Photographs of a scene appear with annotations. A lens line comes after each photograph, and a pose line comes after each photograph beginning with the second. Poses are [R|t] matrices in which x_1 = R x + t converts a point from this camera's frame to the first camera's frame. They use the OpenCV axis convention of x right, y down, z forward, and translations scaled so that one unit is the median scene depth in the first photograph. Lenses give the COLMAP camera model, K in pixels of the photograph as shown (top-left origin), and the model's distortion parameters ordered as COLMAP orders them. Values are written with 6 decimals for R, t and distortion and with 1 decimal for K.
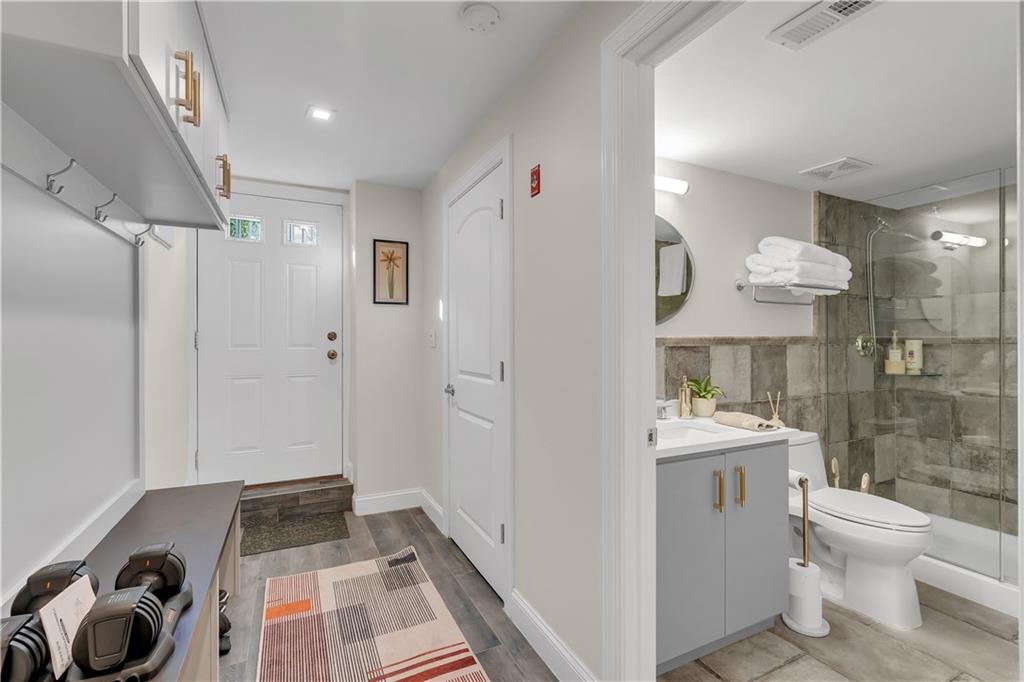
lens RADIAL K [[456.2, 0, 512.3], [0, 456.2, 339.2], [0, 0, 1]] dist [-0.008422, 0.002823]
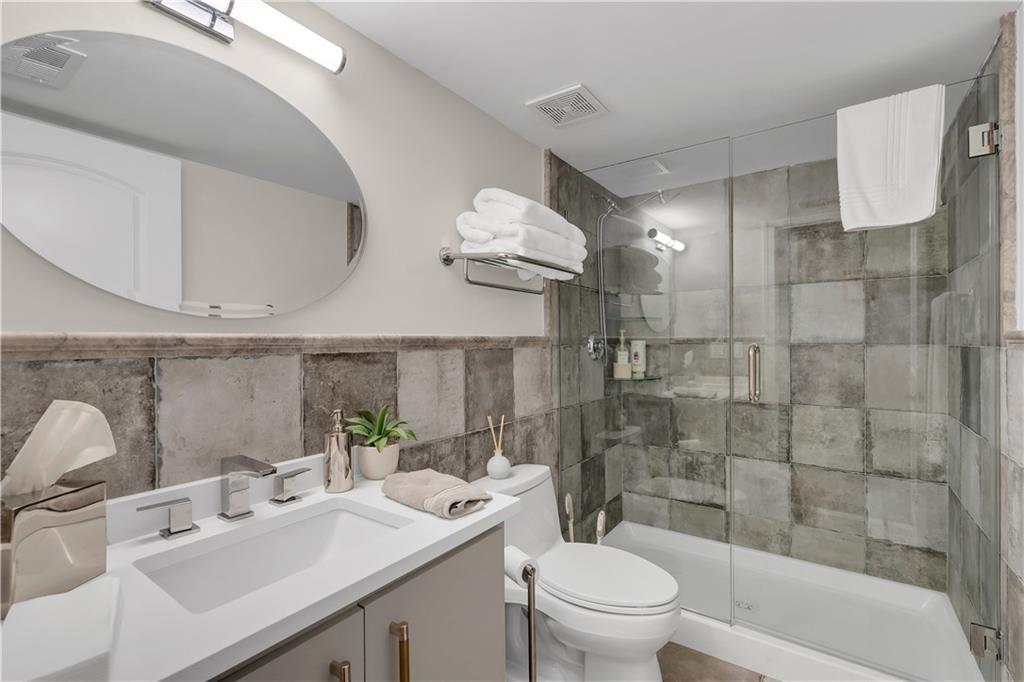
lens RADIAL K [[456.2, 0, 510.9], [0, 456.2, 342.2], [0, 0, 1]] dist [-0.008422, 0.002823]
pose [[0.877498, -0.005577, 0.479548, 0.250272], [0.004773, 0.999984, 0.002896, 0.001356], [-0.479556, -0.000253, 0.877511, 0.362479]]
